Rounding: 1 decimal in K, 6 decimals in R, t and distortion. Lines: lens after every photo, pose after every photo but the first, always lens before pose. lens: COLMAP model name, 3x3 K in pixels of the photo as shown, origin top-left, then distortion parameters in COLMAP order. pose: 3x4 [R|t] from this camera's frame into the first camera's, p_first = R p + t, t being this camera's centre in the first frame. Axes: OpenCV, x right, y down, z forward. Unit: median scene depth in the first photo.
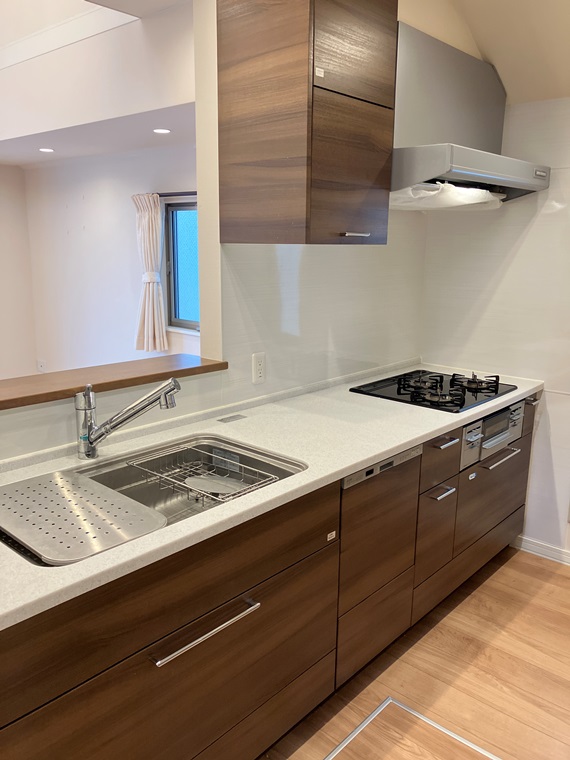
lens RADIAL K [[624.0, 0, 282.0], [0, 624.0, 380.6], [0, 0, 1]] dist [0.012791, -0.005710]
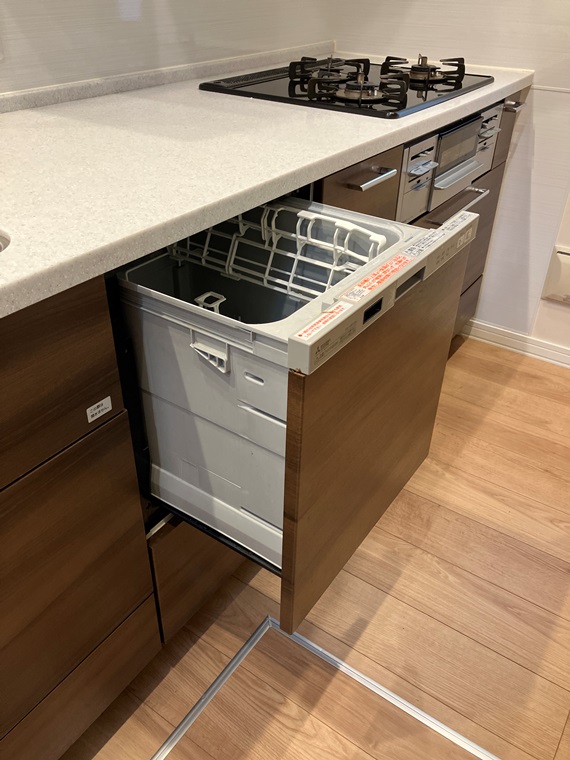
lens RADIAL K [[624.0, 0, 284.8], [0, 624.0, 381.8], [0, 0, 1]] dist [0.012791, -0.005710]
pose [[0.991705, -0.071002, 0.107147, 0.111439], [0.026193, 0.927728, 0.372338, 0.054988], [-0.125840, -0.366442, 0.921892, 0.422003]]
